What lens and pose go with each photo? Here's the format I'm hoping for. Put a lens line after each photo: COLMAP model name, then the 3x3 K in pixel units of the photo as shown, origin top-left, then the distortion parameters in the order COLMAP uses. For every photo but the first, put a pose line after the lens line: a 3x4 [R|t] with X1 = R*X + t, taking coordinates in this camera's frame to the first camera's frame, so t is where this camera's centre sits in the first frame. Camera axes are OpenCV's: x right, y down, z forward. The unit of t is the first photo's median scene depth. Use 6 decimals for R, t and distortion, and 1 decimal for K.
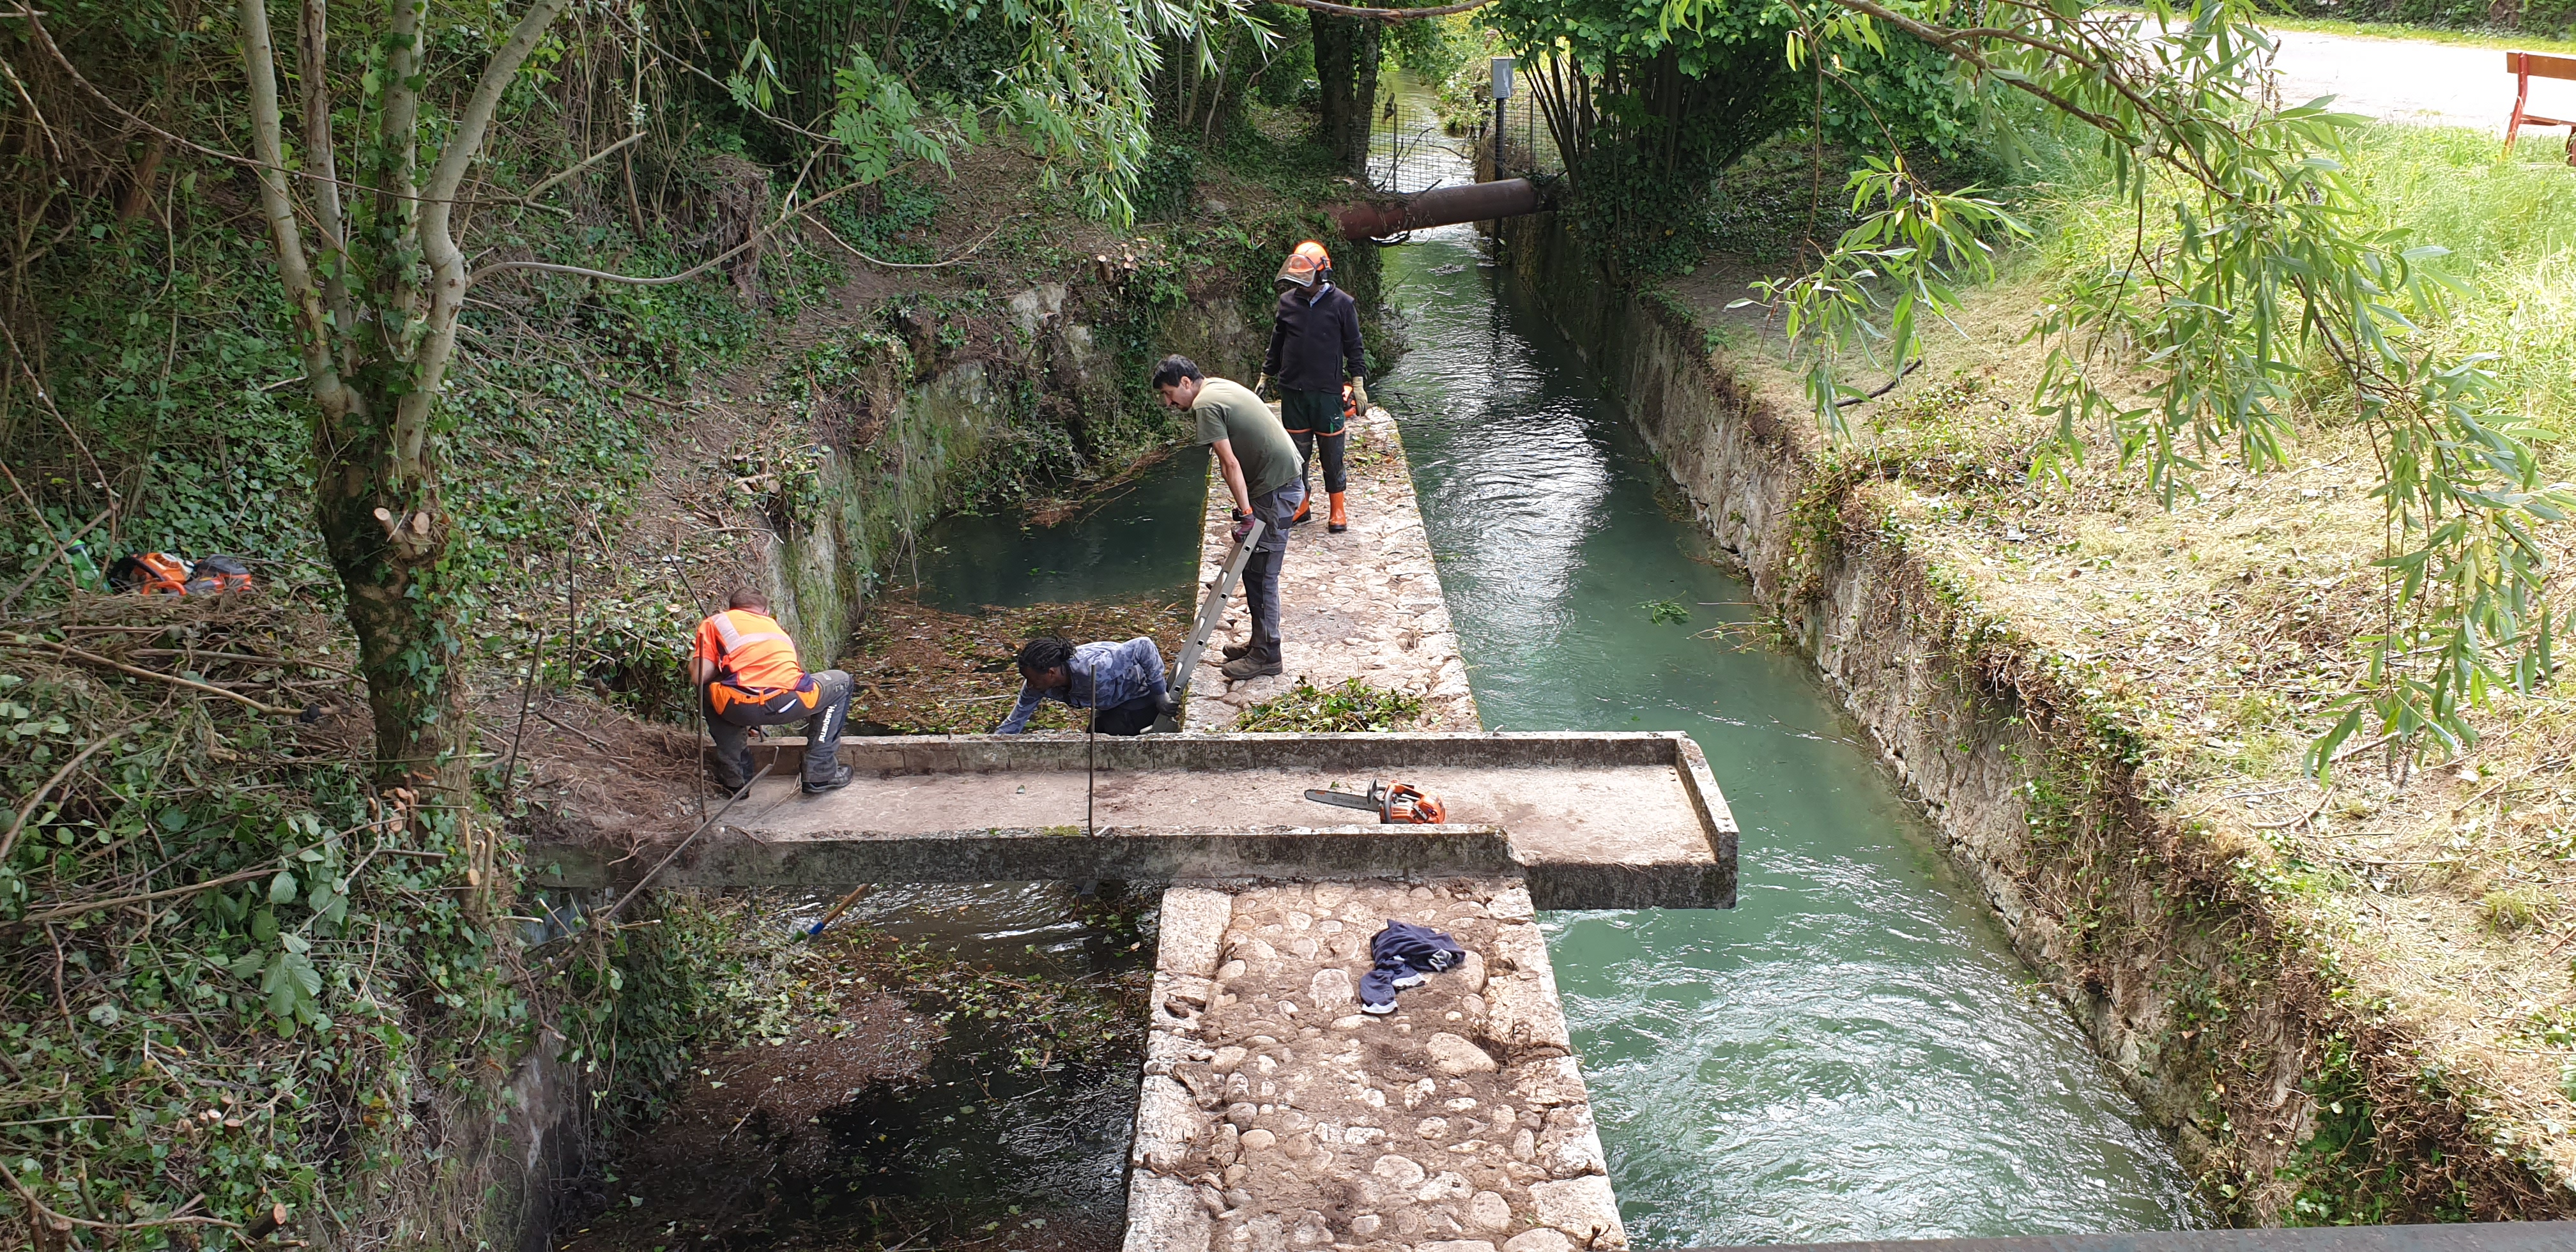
lens RADIAL K [[2051.2, 0, 1286.8], [0, 2051.2, 627.7], [0, 0, 1]] dist [-0.034577, 0.007935]
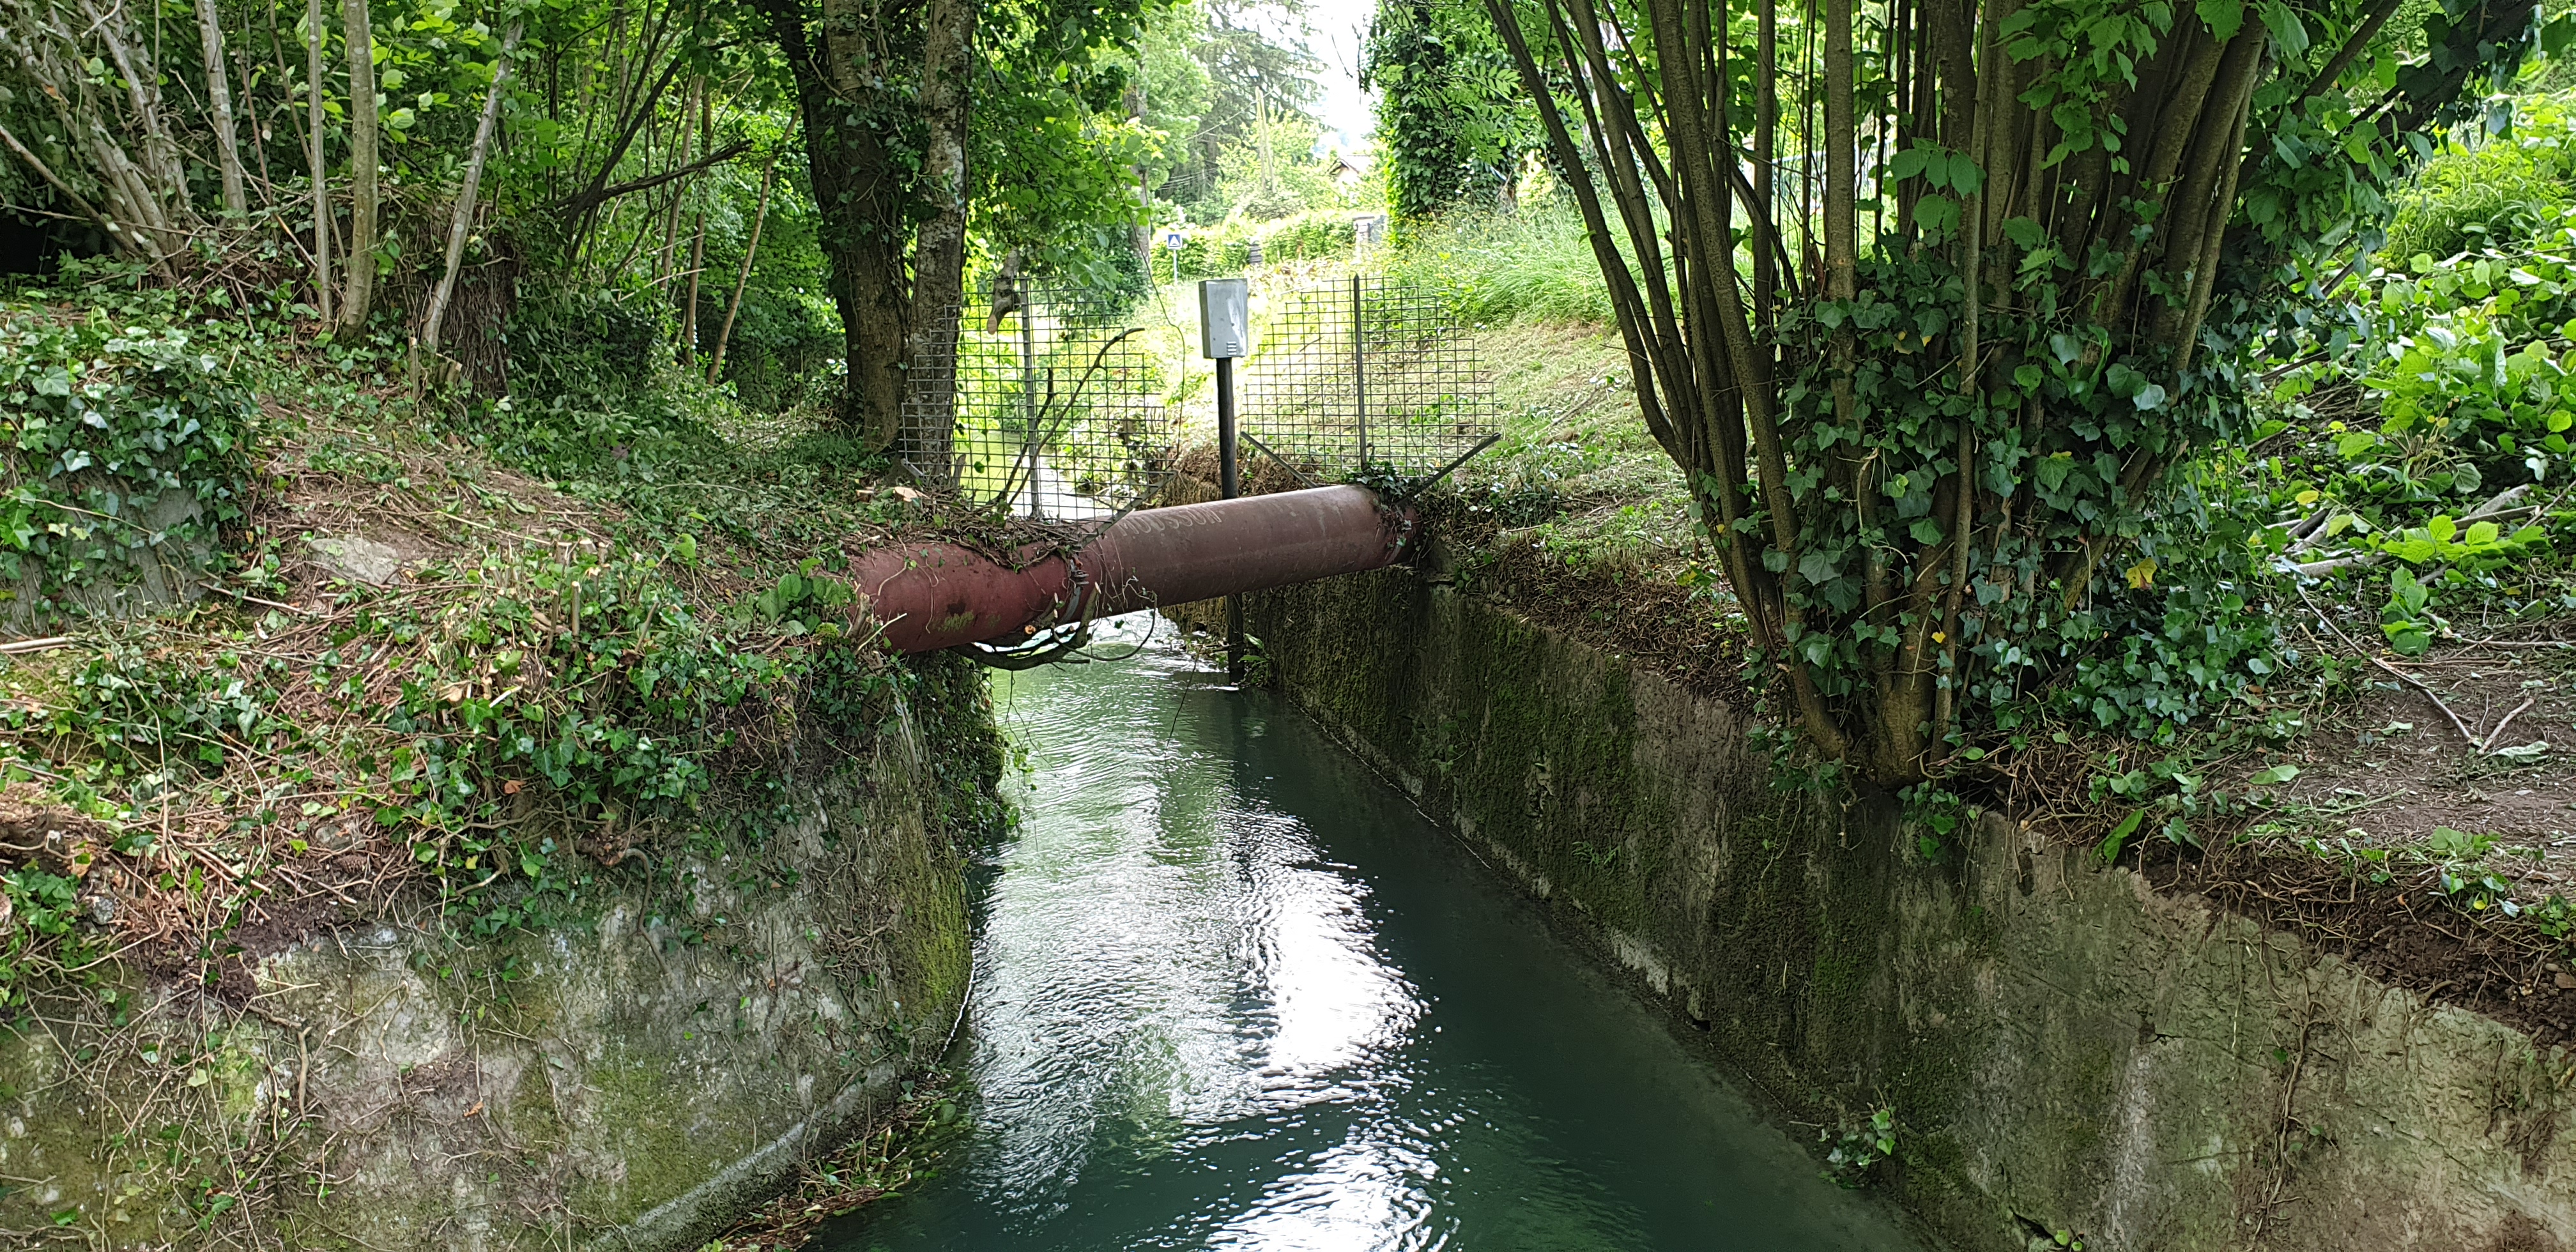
lens RADIAL K [[2051.2, 0, 1288.8], [0, 2051.2, 628.3], [0, 0, 1]] dist [-0.034577, 0.007935]
pose [[0.982149, -0.062700, 0.177349, 0.031223], [0.095914, 0.977968, -0.185415, -0.121864], [-0.161817, 0.199116, 0.966524, 0.645624]]
